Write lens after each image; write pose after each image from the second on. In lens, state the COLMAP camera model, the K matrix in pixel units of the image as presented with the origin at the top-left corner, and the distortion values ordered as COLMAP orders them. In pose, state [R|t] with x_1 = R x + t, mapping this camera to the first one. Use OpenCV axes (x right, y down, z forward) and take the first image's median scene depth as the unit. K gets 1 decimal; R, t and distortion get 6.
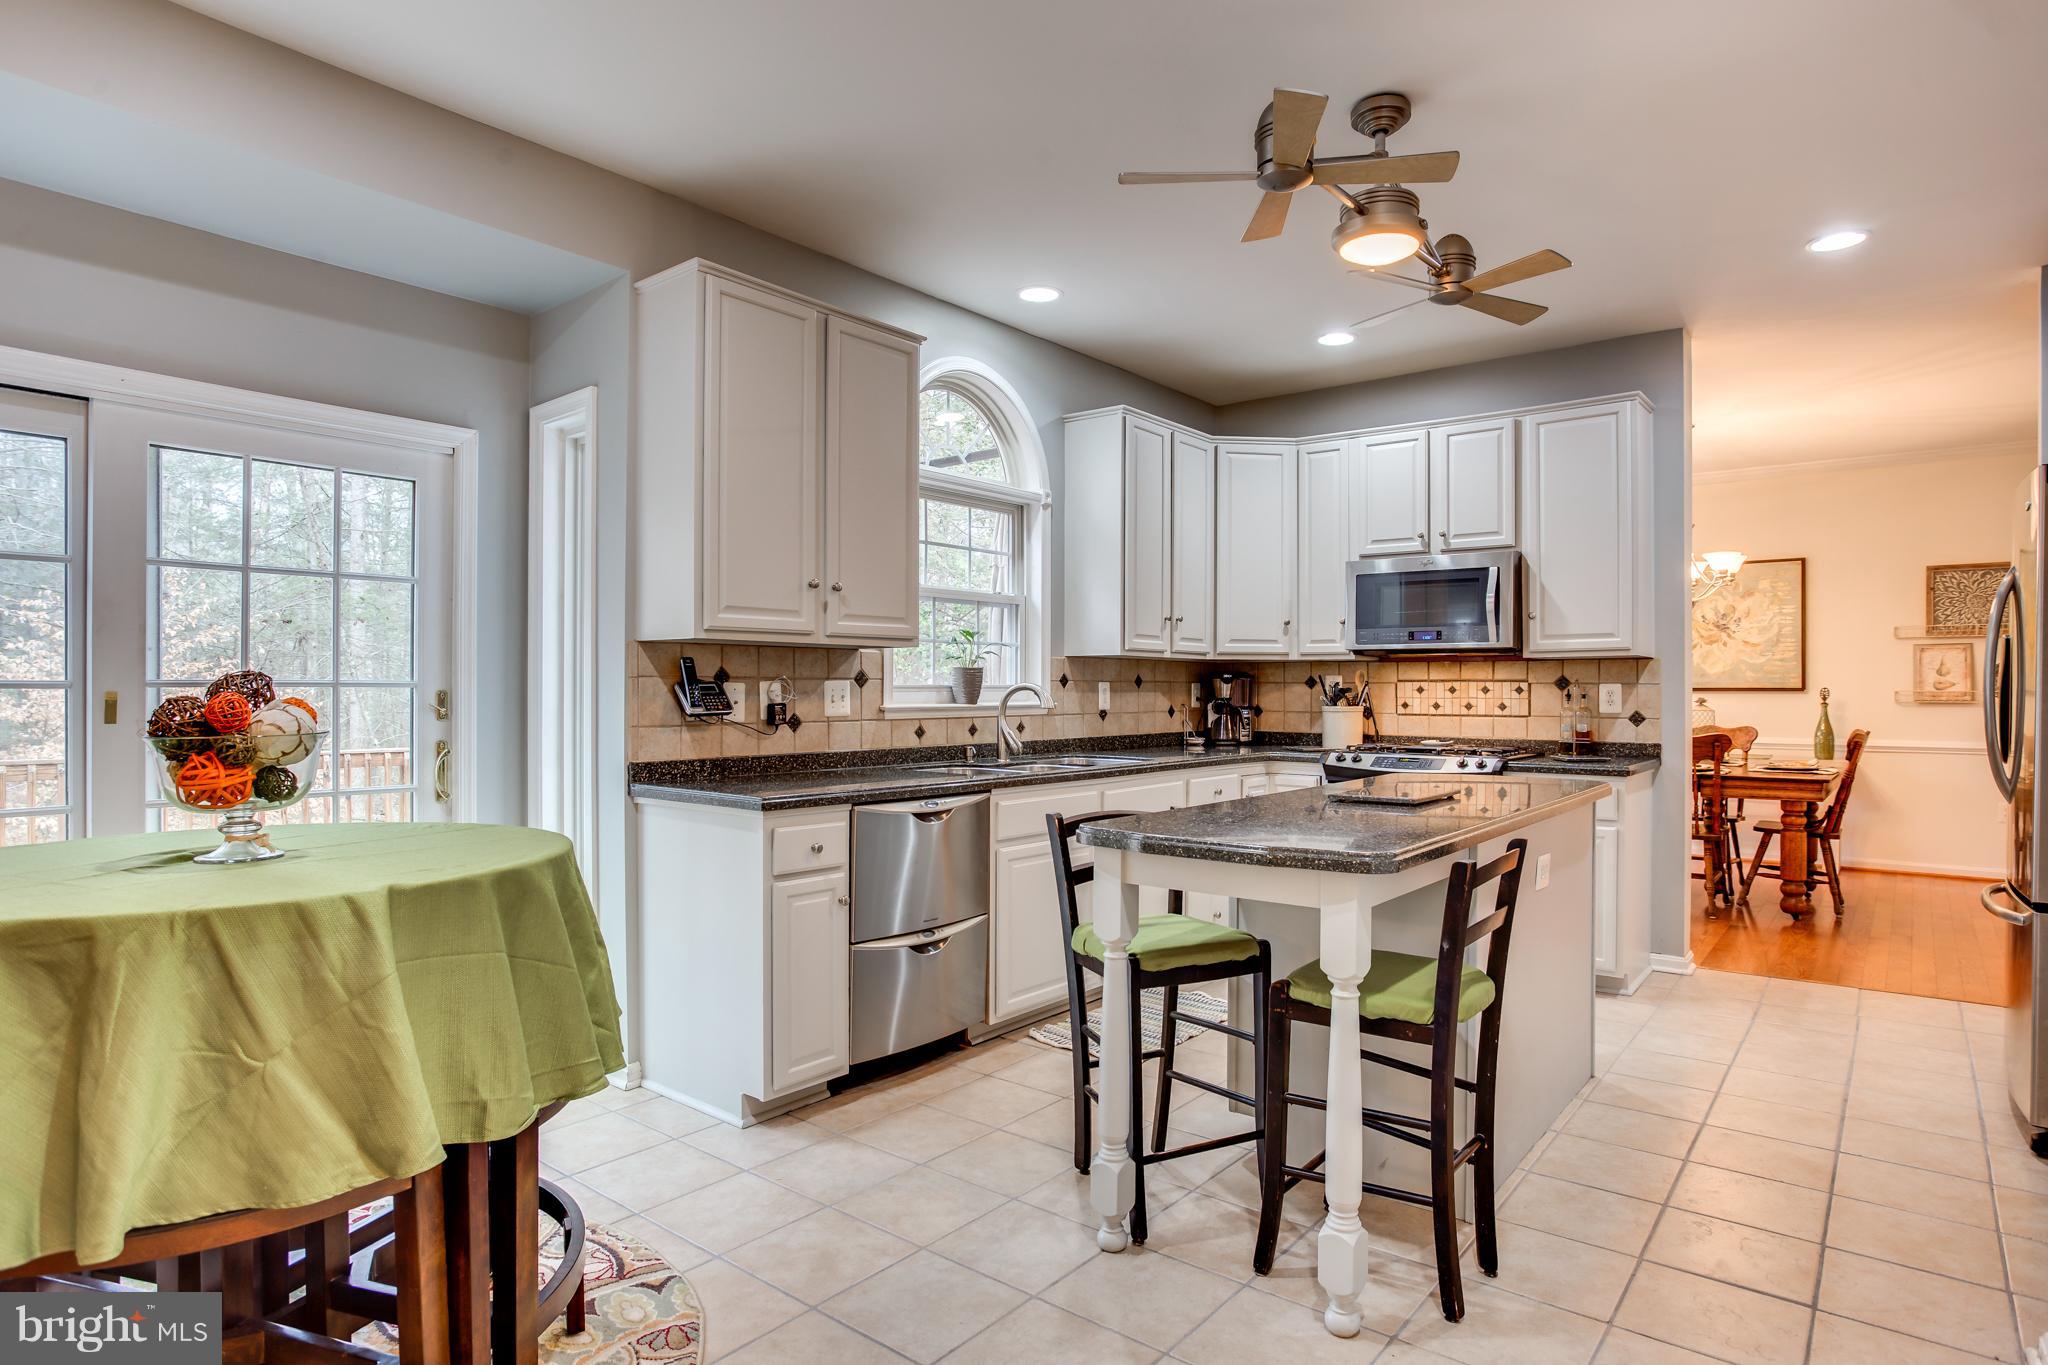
lens RADIAL K [[1132.5, 0, 1029.8], [0, 1132.5, 684.8], [0, 0, 1]] dist [-0.047573, 0.023696]
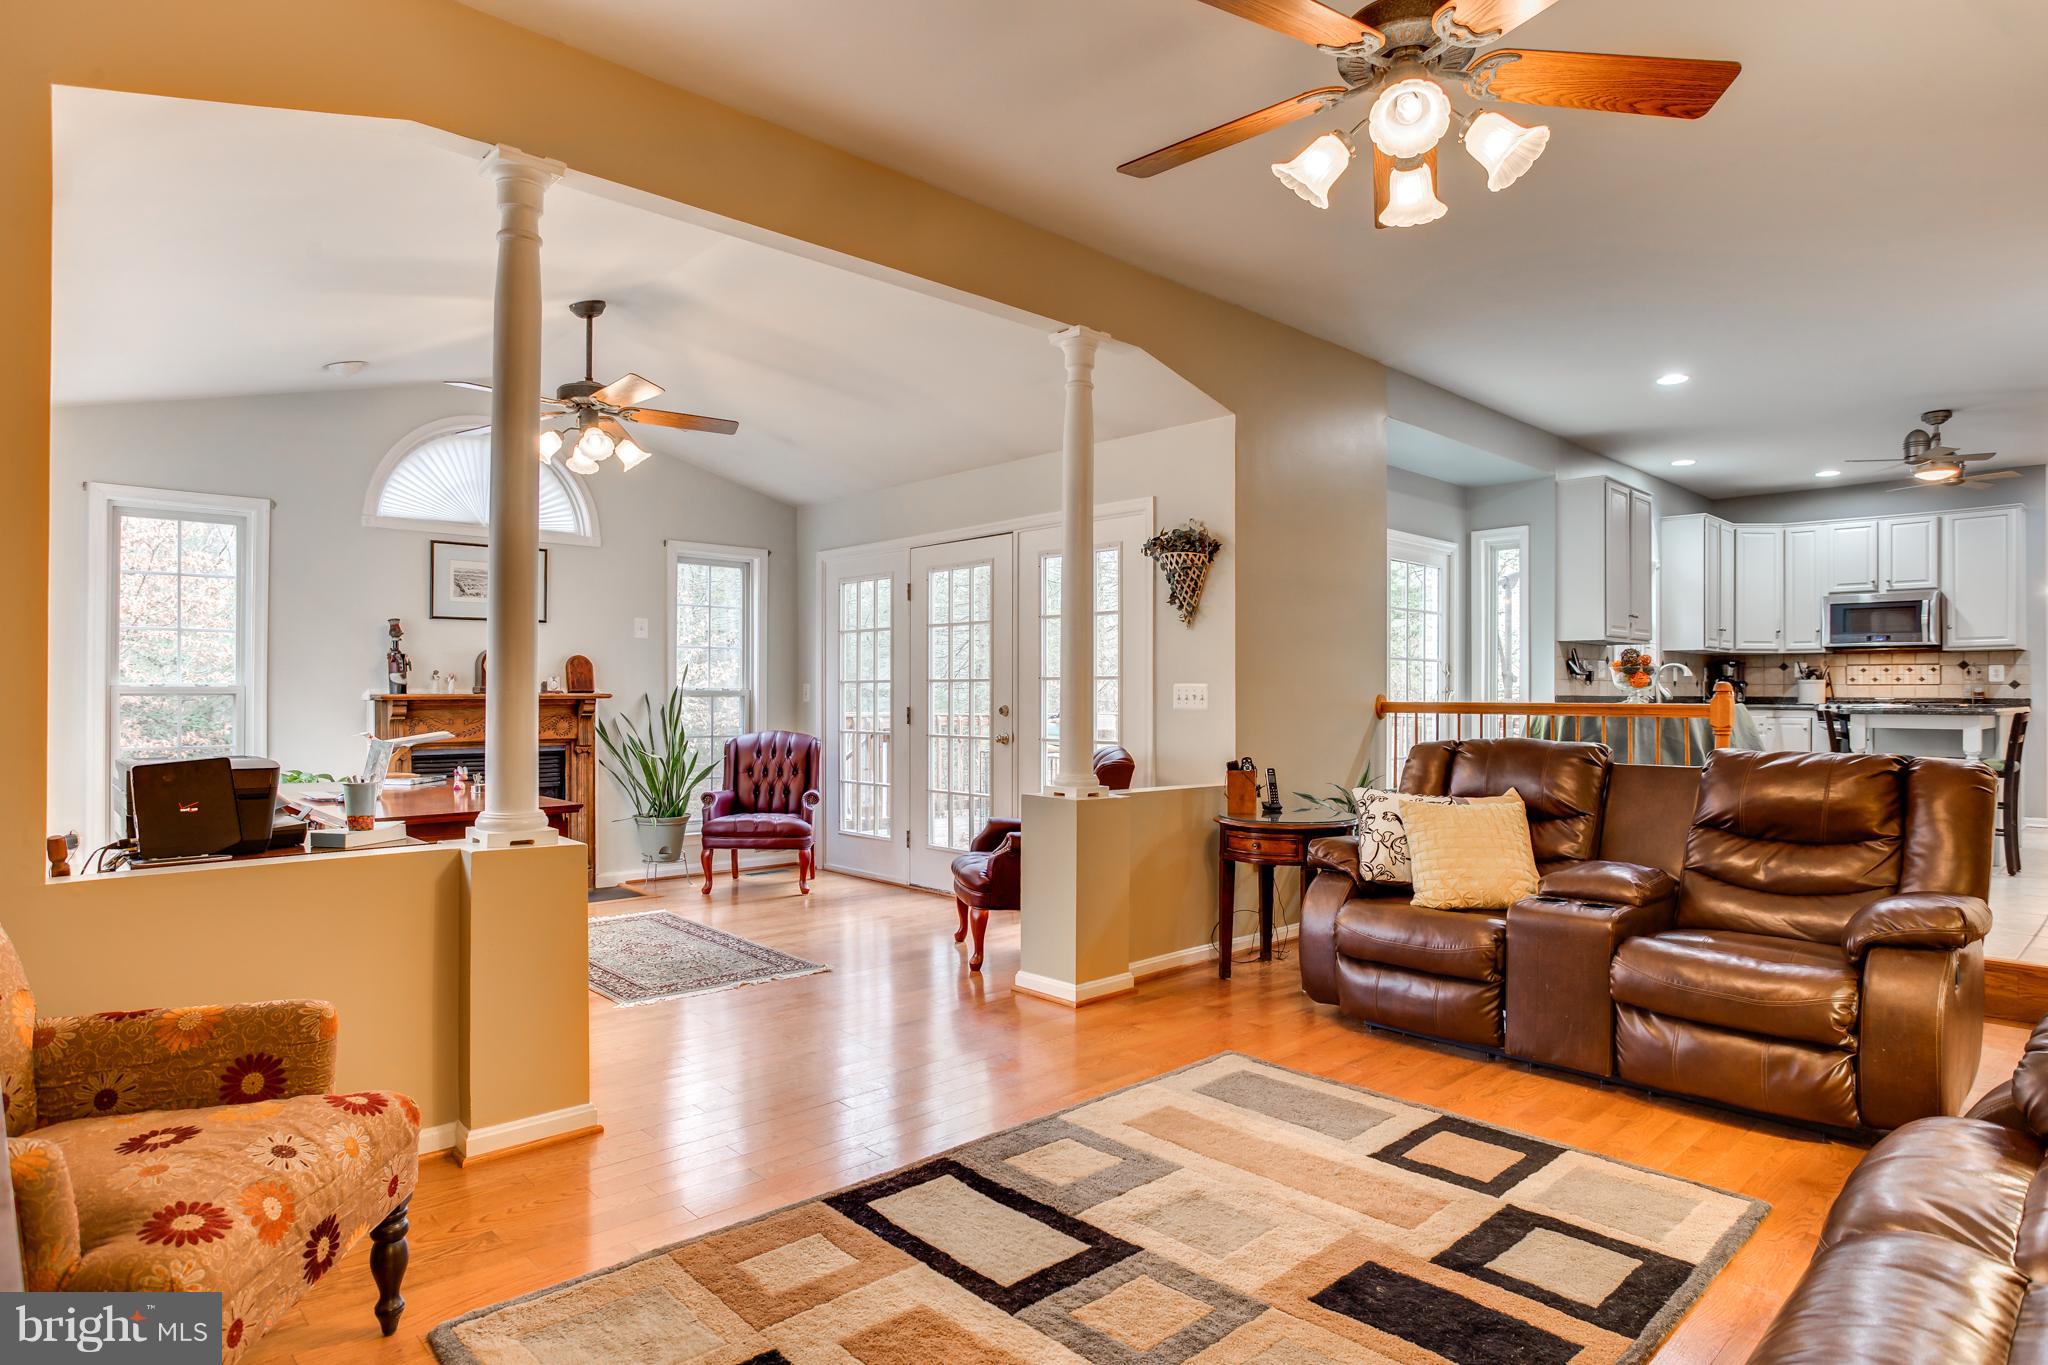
lens RADIAL K [[1132.5, 0, 1028.9], [0, 1132.5, 685.2], [0, 0, 1]] dist [-0.047573, 0.023696]
pose [[0.990302, 0.001901, -0.138915, -0.747165], [-0.002813, 0.999976, -0.006369, 0.046020], [0.138899, 0.006698, 0.990284, -0.935888]]
